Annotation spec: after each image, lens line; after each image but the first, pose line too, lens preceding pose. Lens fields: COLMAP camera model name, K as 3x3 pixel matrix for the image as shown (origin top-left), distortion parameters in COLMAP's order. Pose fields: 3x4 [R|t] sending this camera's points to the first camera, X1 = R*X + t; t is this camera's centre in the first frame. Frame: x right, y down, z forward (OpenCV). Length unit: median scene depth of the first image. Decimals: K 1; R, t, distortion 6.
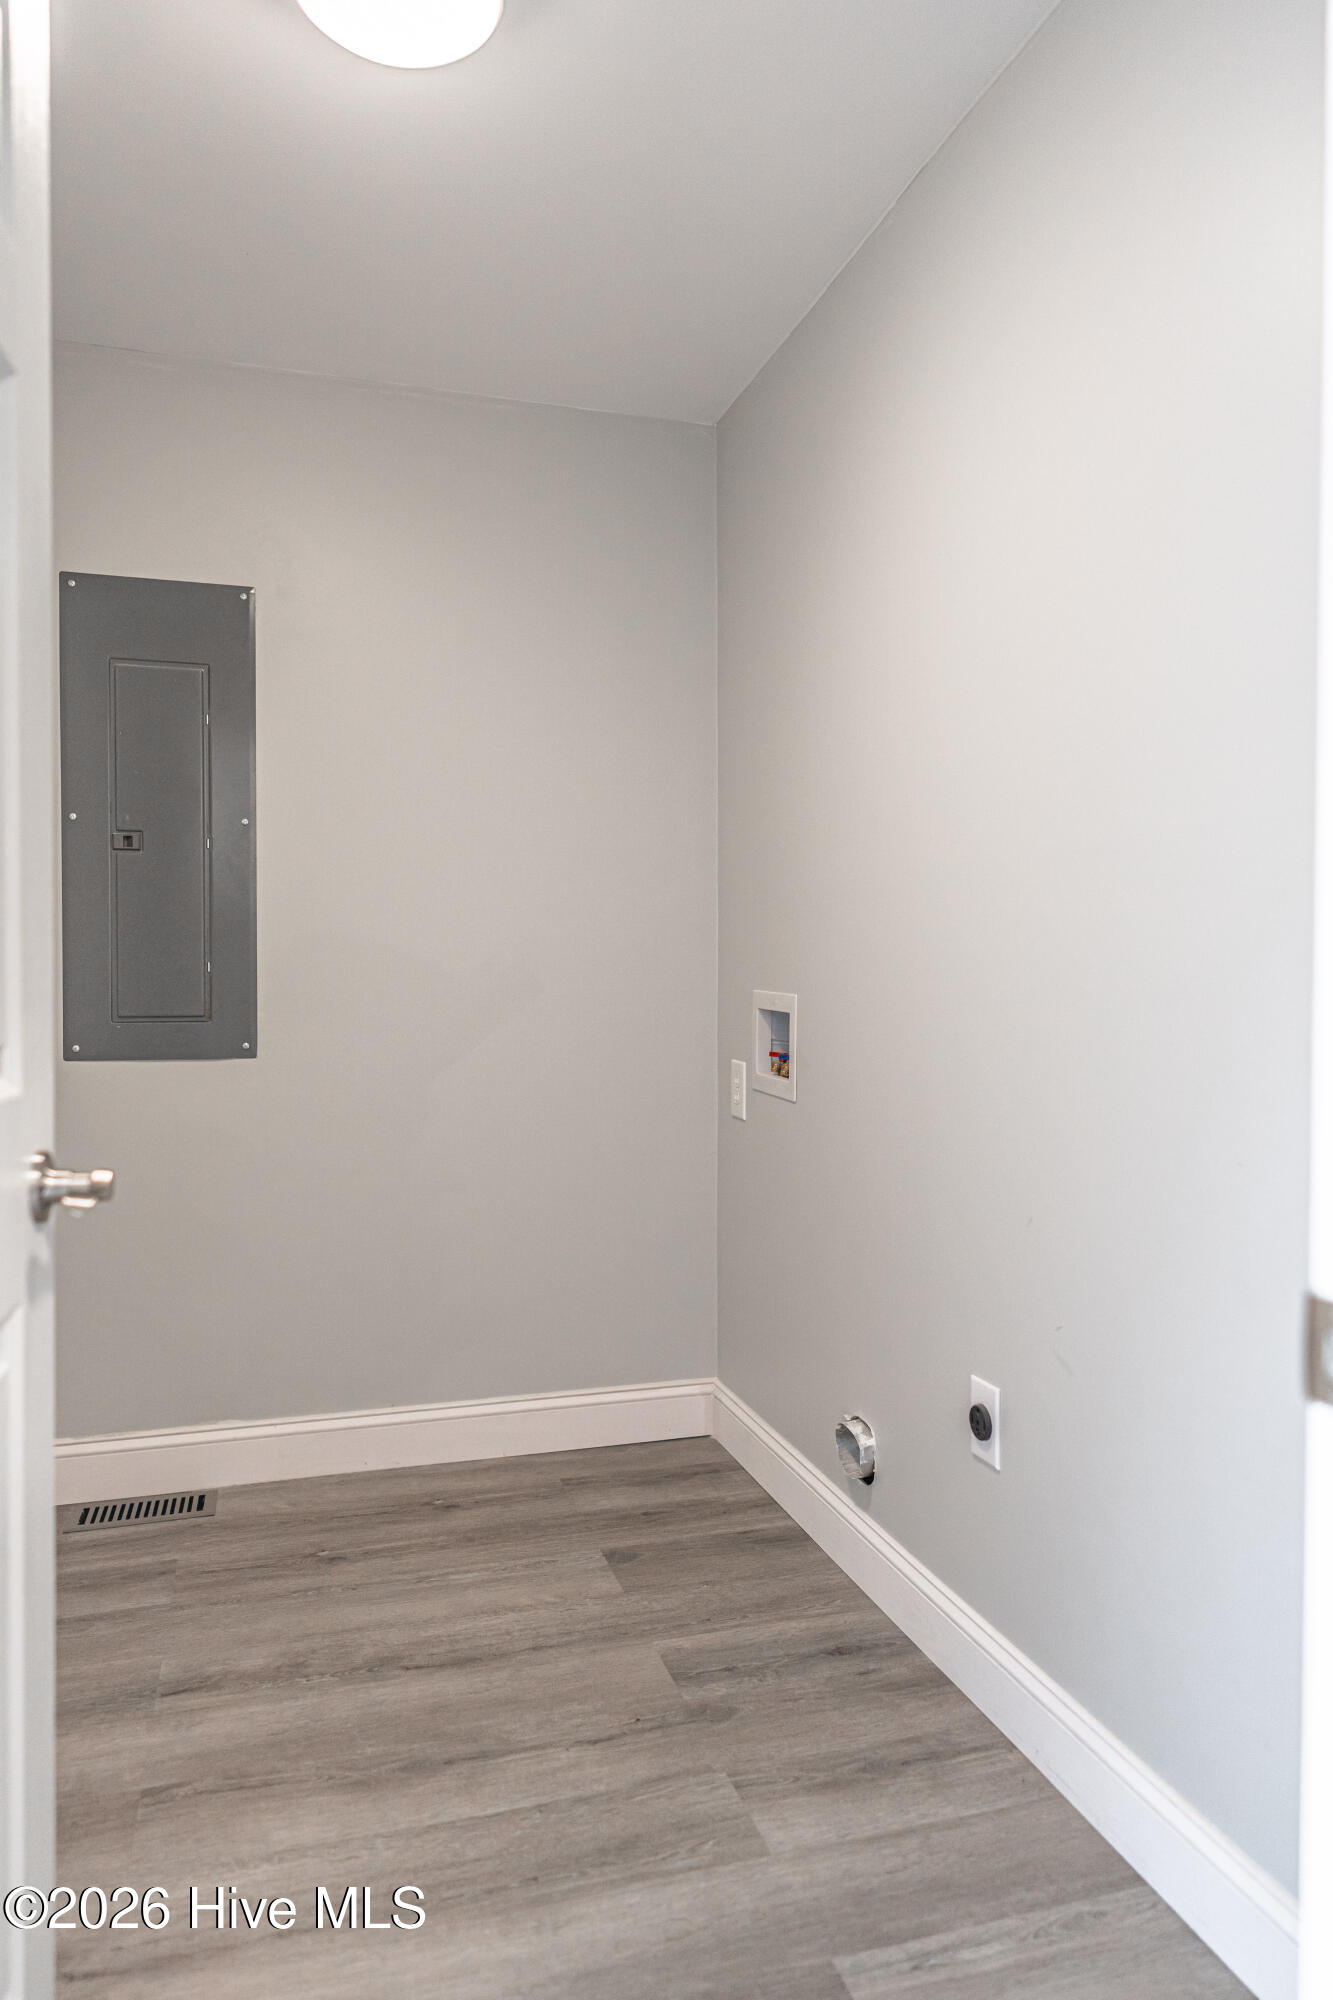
lens RADIAL K [[1338.2, 0, 666.7], [0, 1338.2, 994.3], [0, 0, 1]] dist [-0.002577, 0.007449]
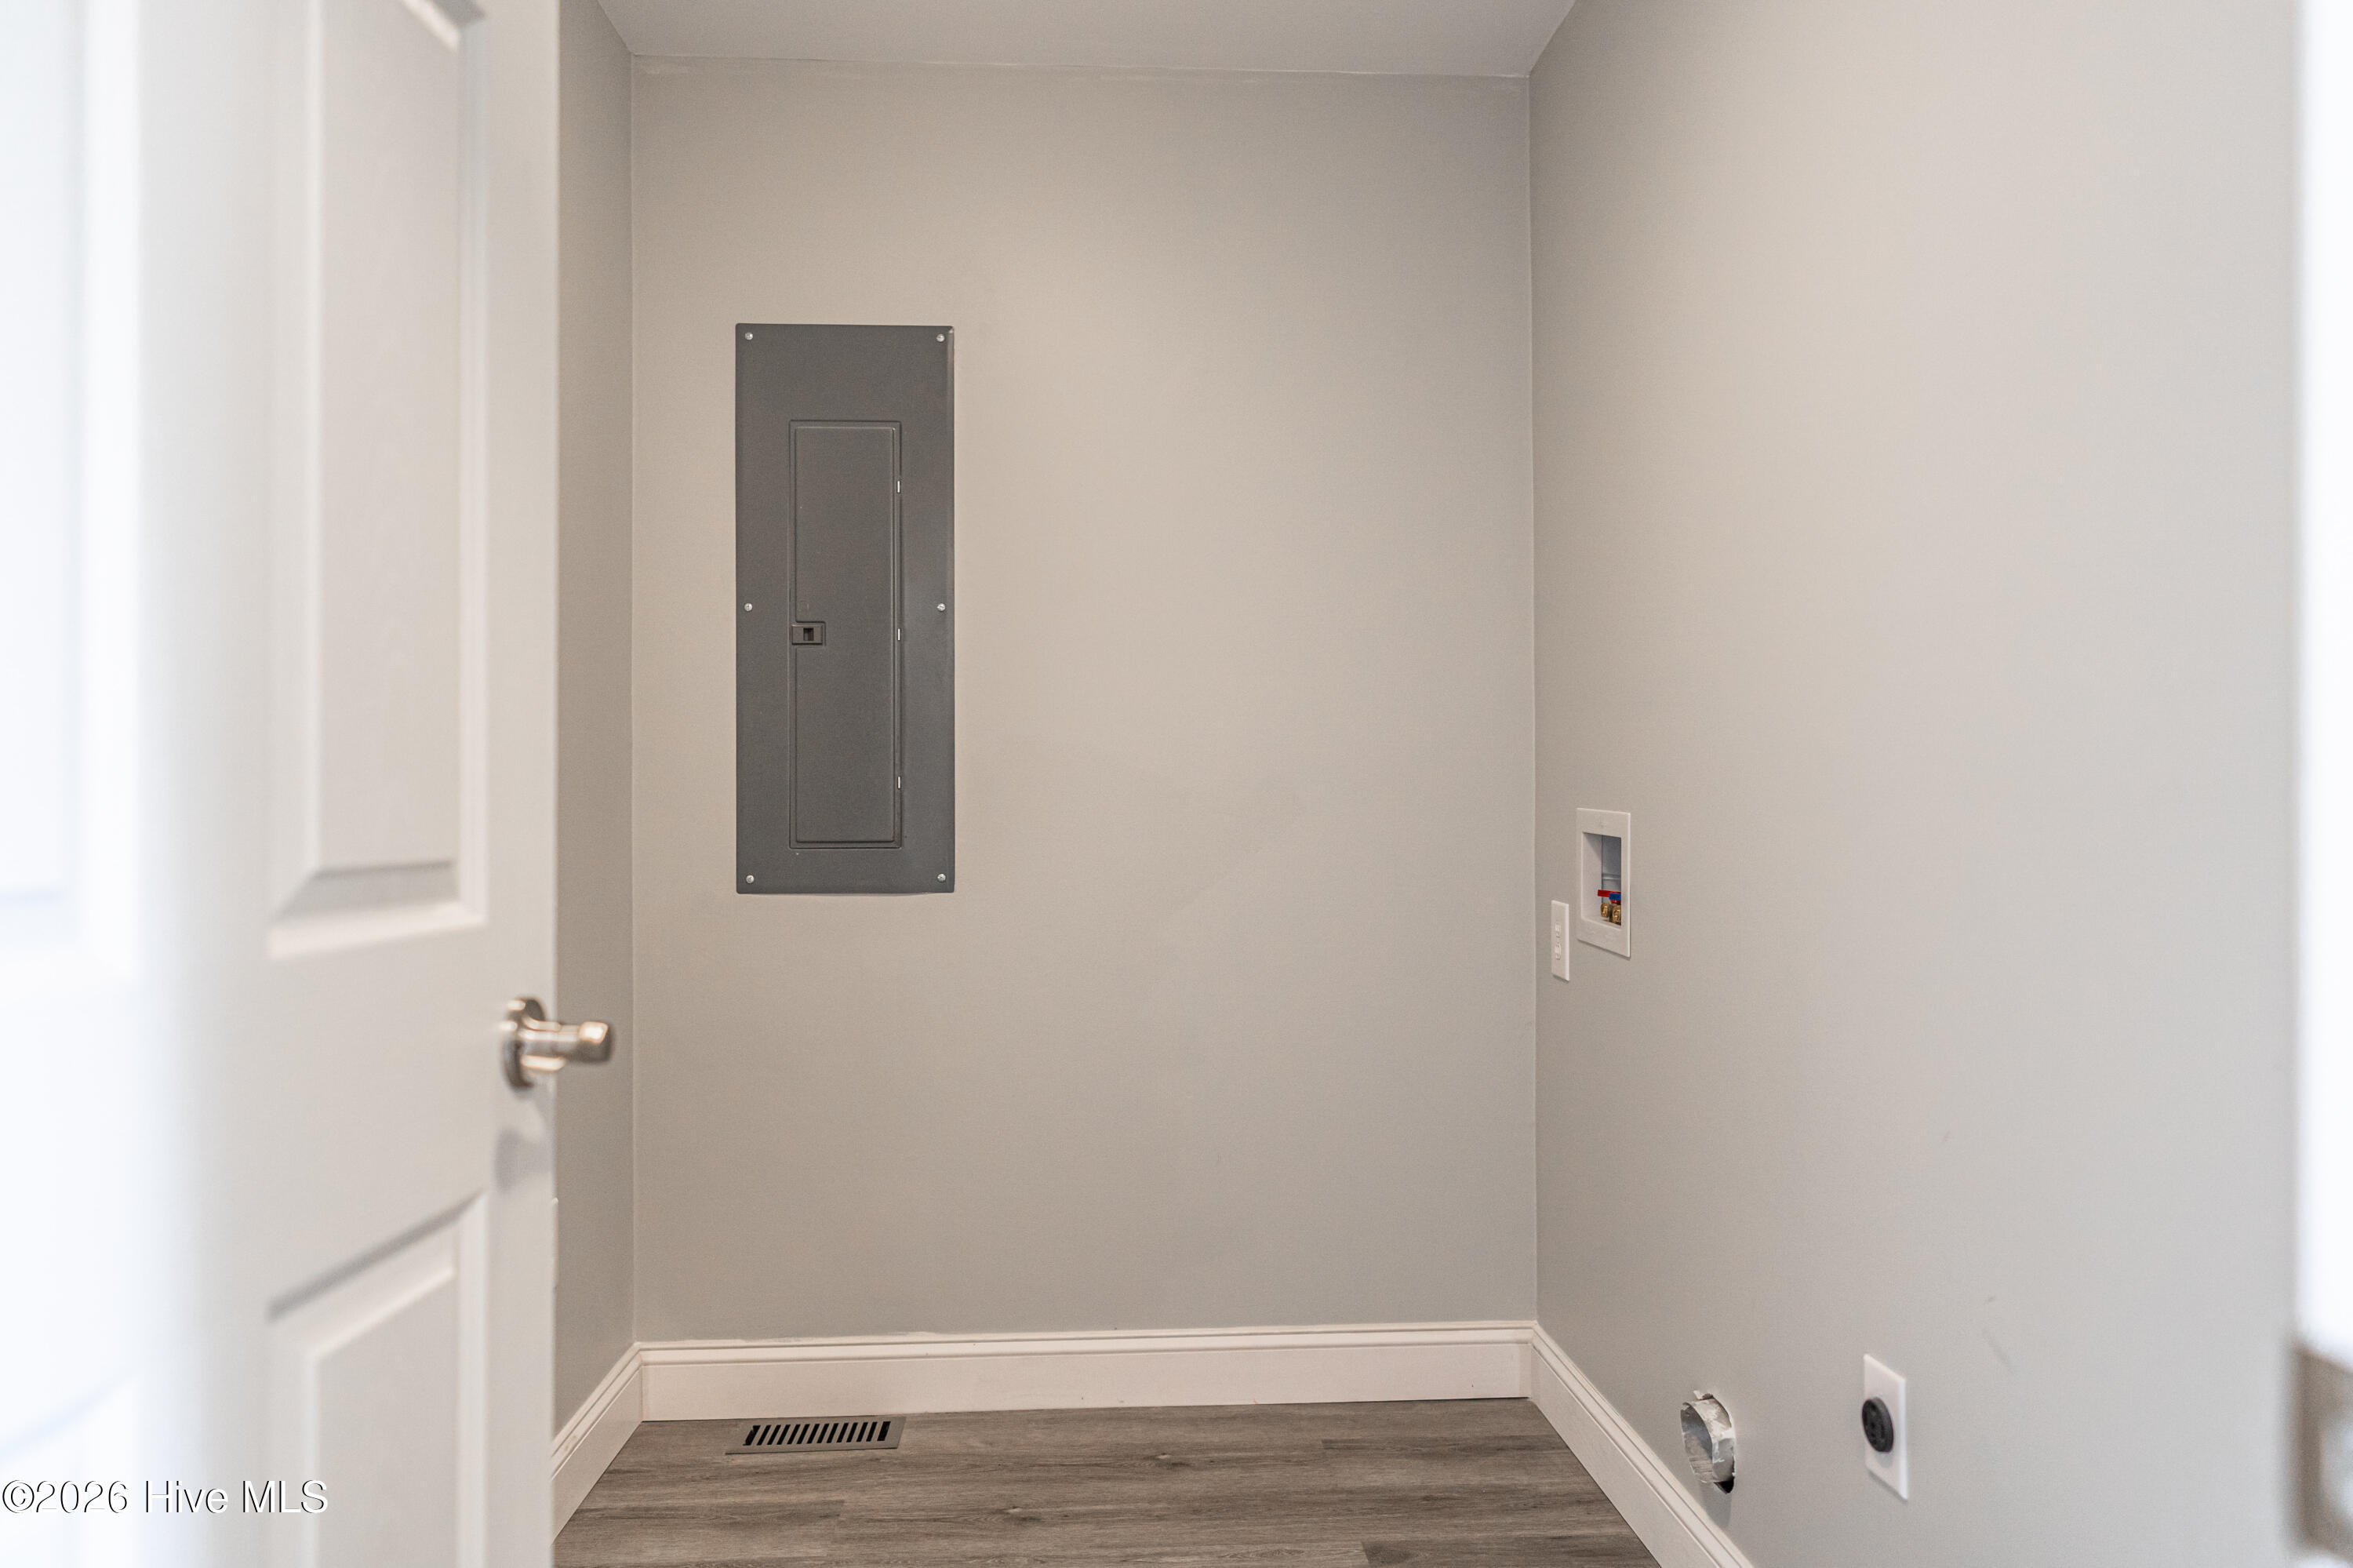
lens RADIAL K [[1574.4, 0, 1179.9], [0, 1574.4, 794.9], [0, 0, 1]] dist [-0.002577, 0.007449]
pose [[0.971851, -0.005892, -0.235524, 0.059924], [0.000708, 0.999756, -0.022089, 0.009306], [0.235596, 0.021300, 0.971618, 0.090969]]
